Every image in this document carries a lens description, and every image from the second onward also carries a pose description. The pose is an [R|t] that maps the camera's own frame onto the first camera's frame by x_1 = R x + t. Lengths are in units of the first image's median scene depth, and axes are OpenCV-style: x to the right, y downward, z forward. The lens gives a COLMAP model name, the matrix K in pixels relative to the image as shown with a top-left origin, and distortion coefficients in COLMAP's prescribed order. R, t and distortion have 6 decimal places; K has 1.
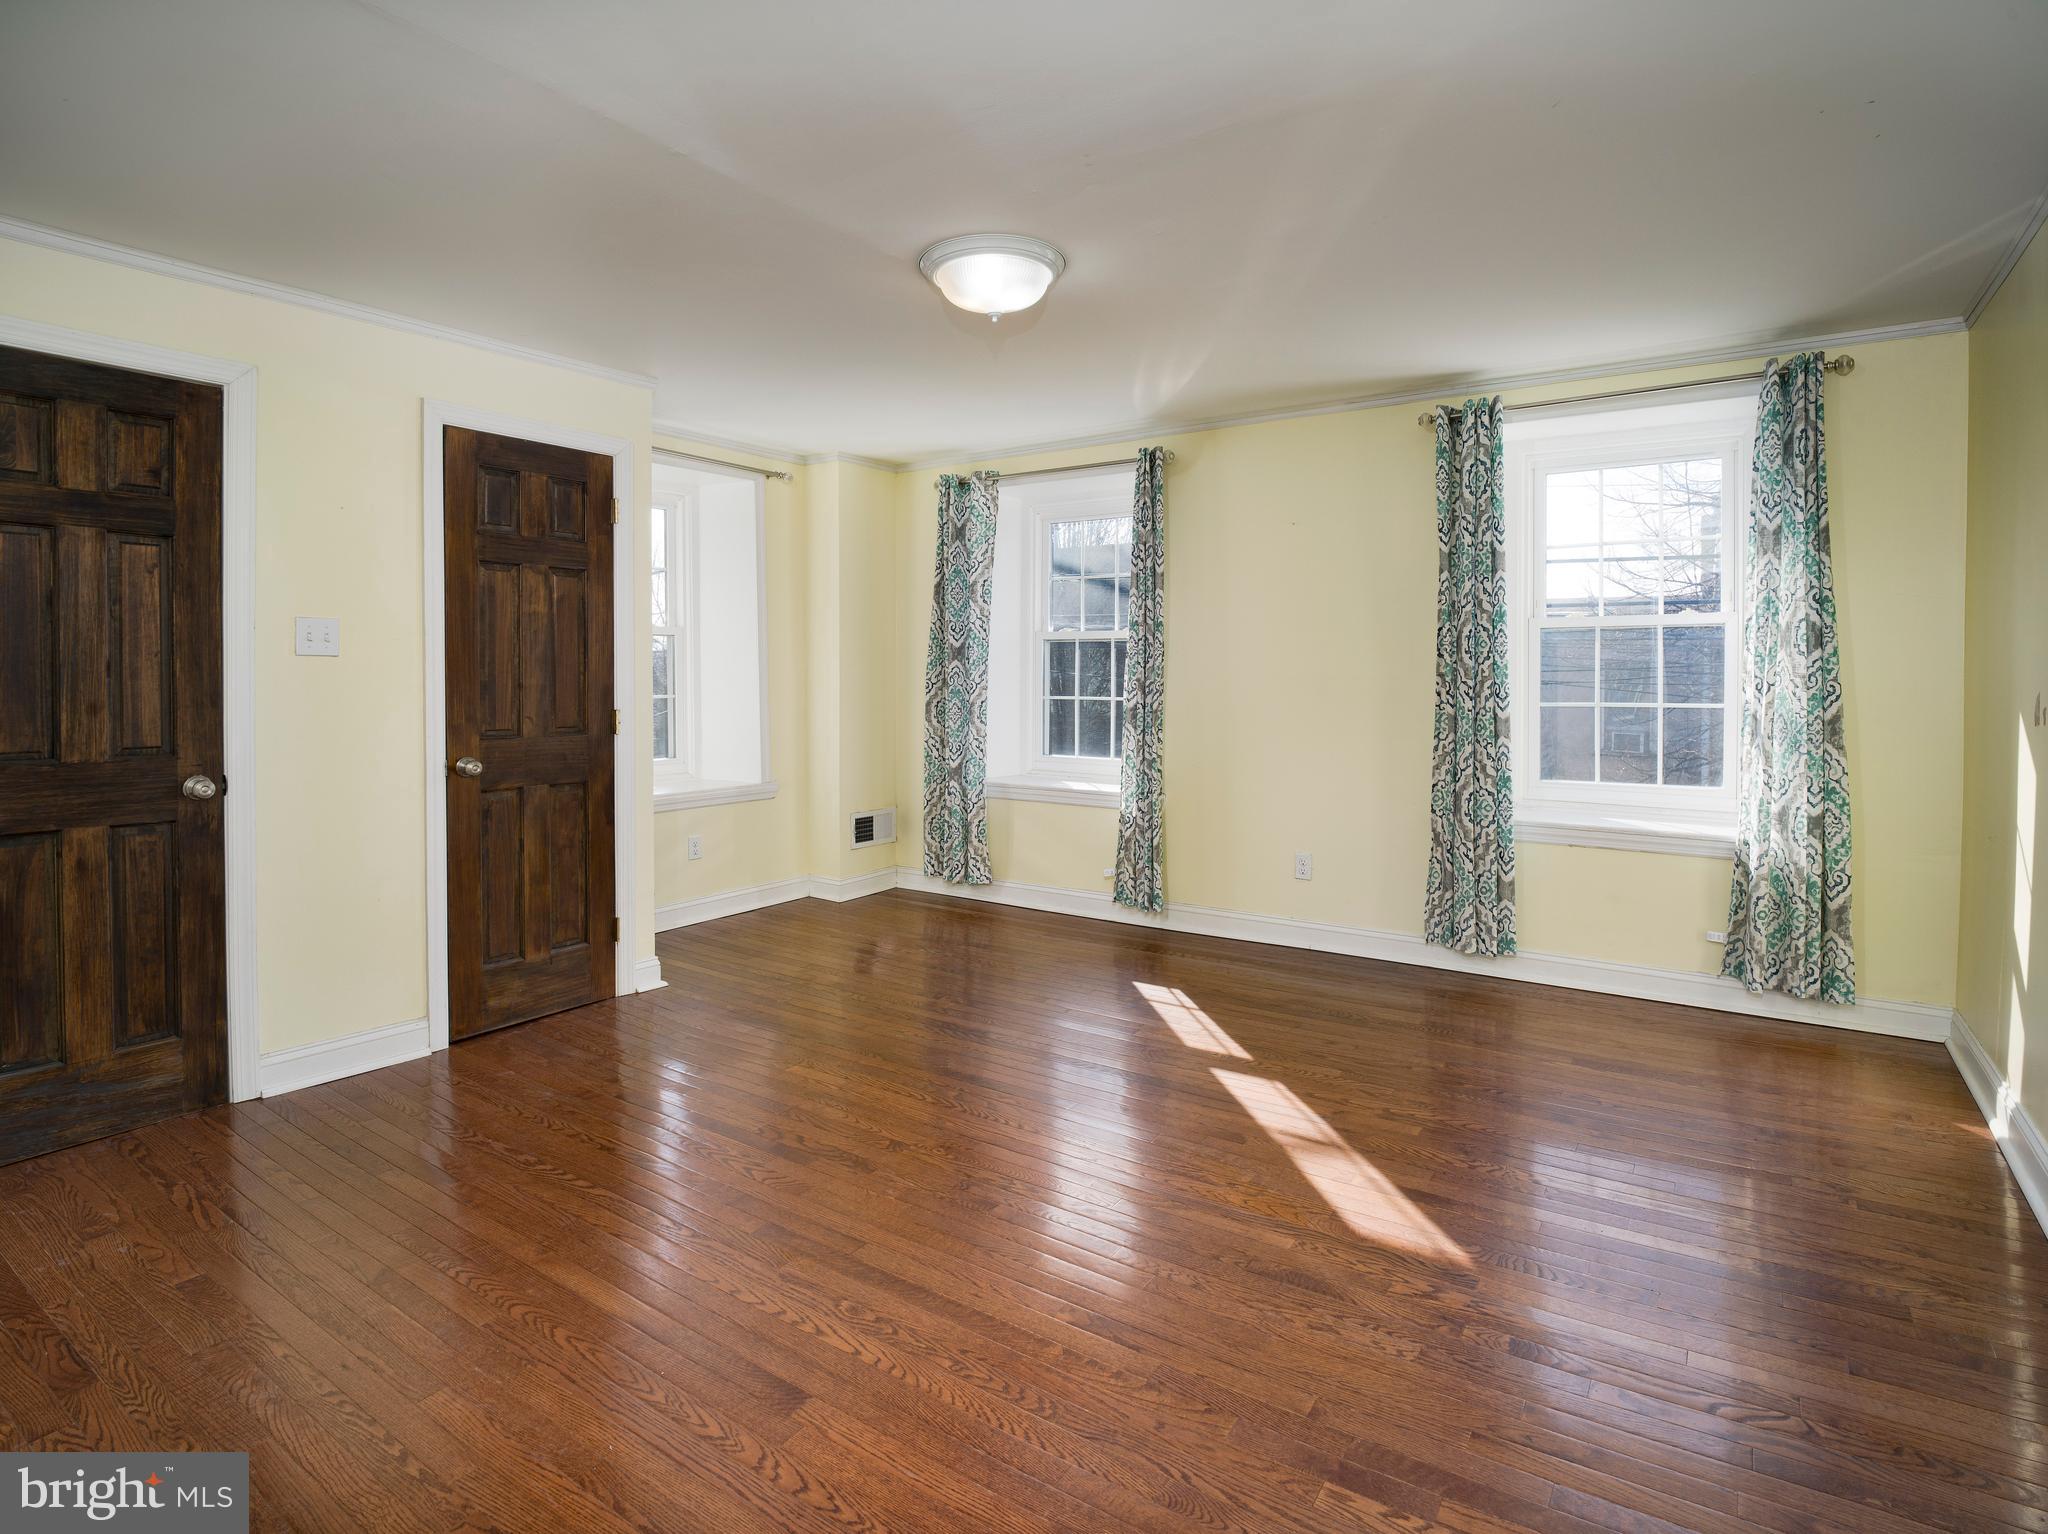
lens RADIAL K [[1078.8, 0, 1031.1], [0, 1078.8, 780.7], [0, 0, 1]] dist [-0.003380, -0.012621]
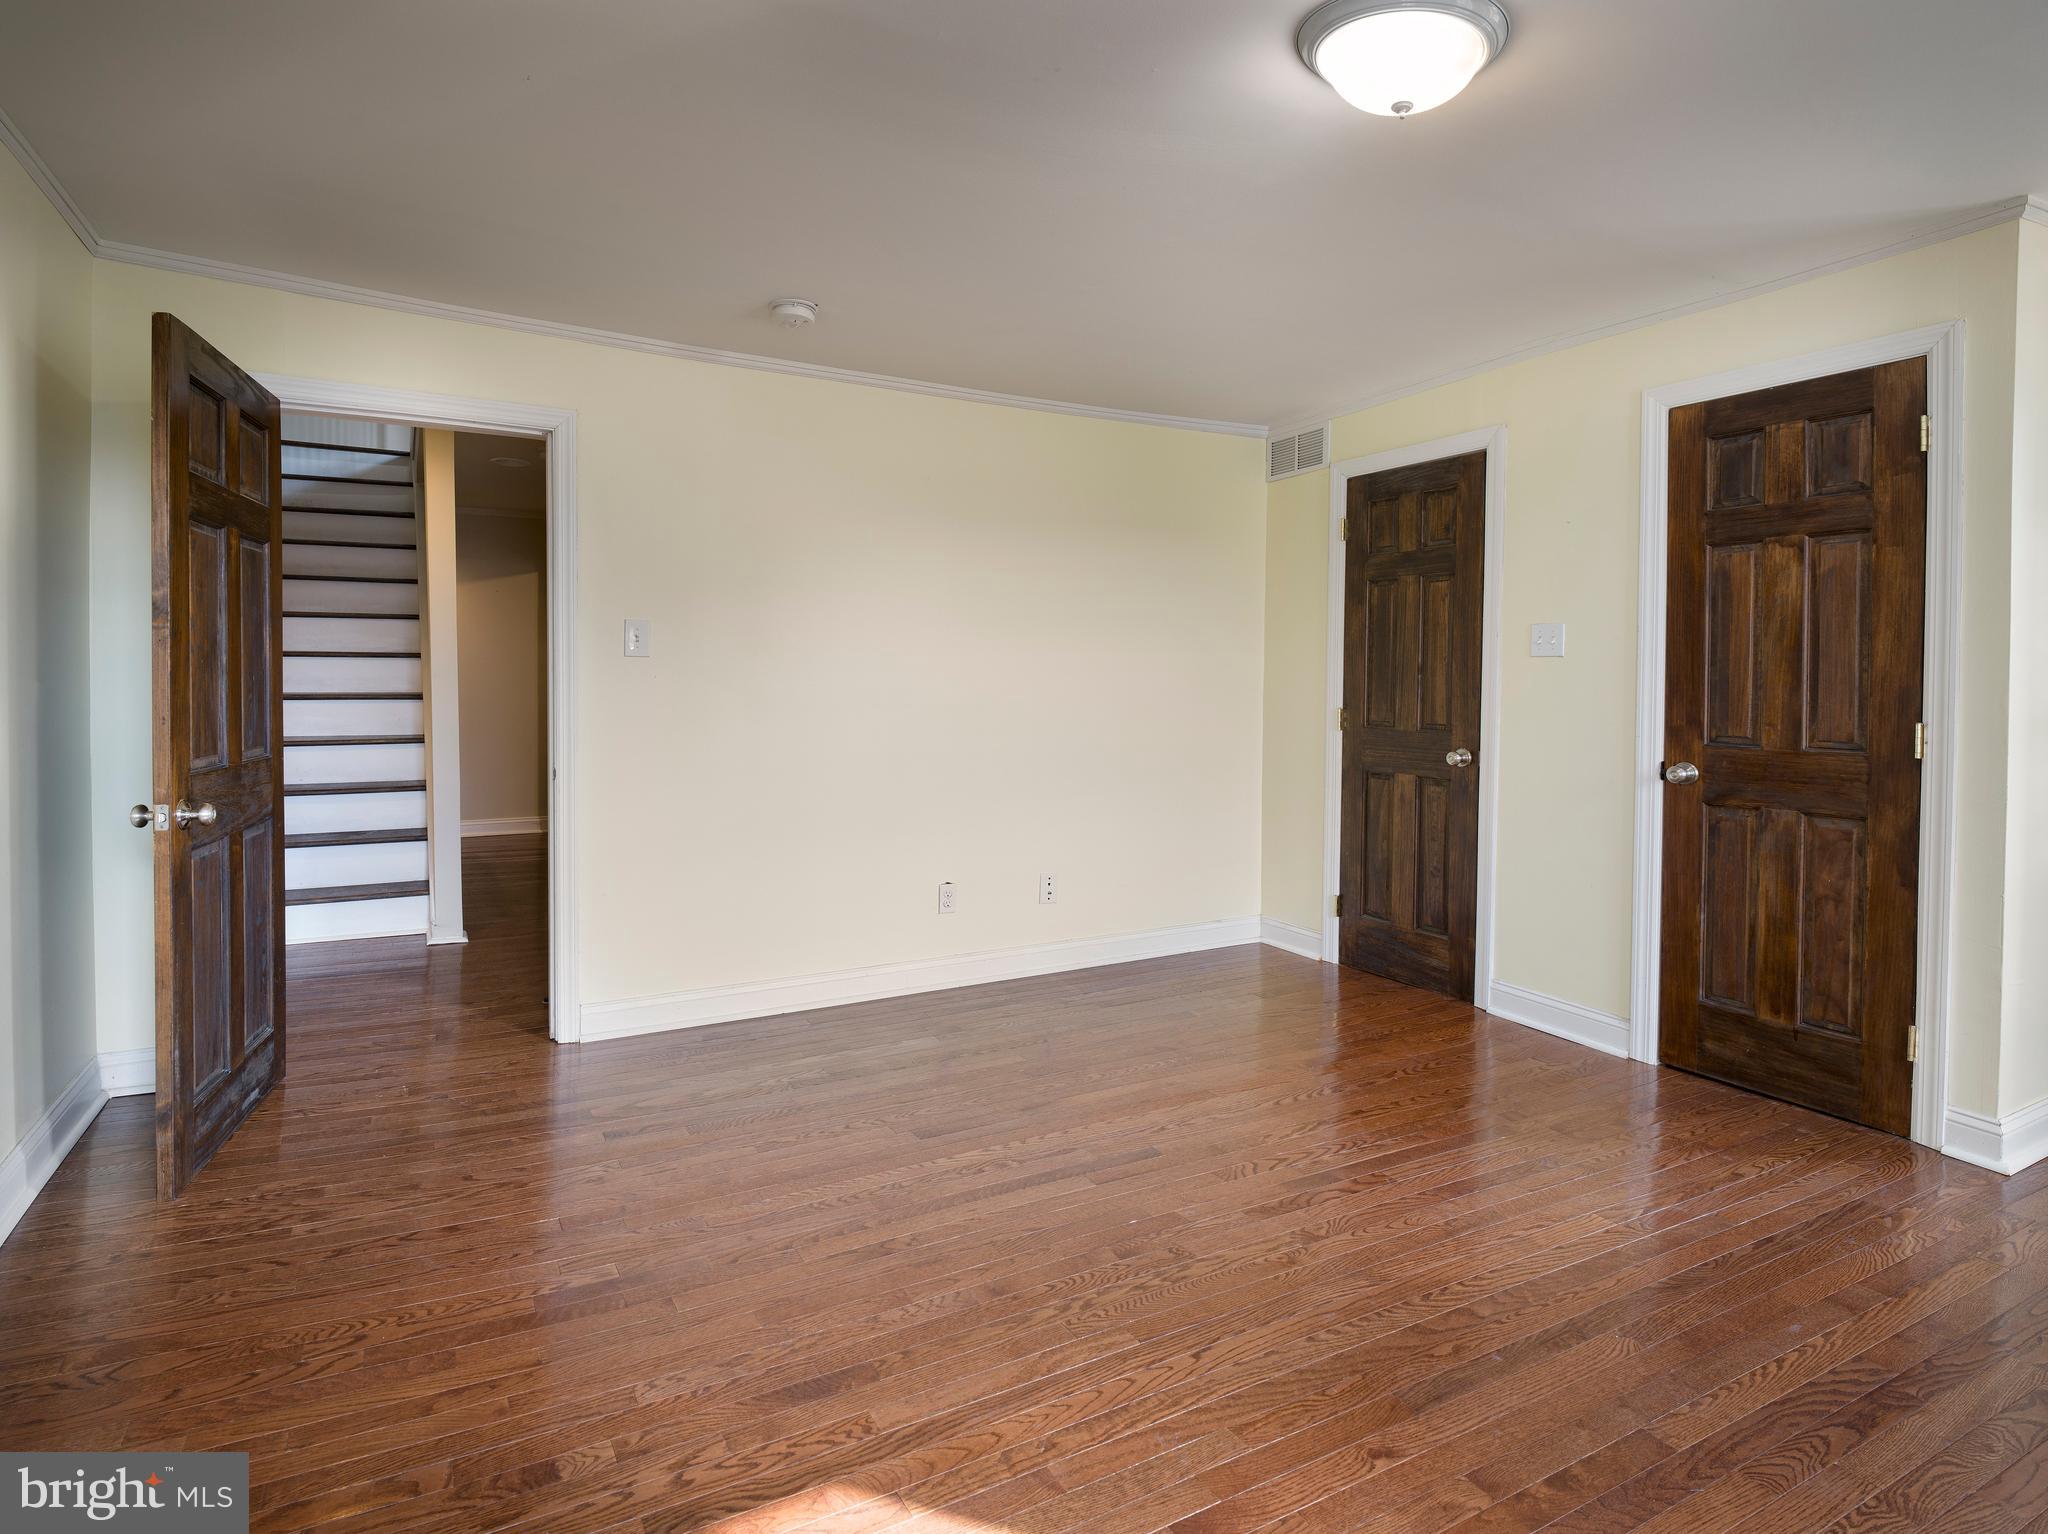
lens RADIAL K [[1097.8, 0, 1024.7], [0, 1097.8, 777.6], [0, 0, 1]] dist [-0.003091, -0.021998]
pose [[-0.457865, 0.071011, -0.886181, 0.692087], [-0.094317, 0.987299, 0.127845, -0.092551], [0.884004, 0.142118, -0.445352, 1.137309]]
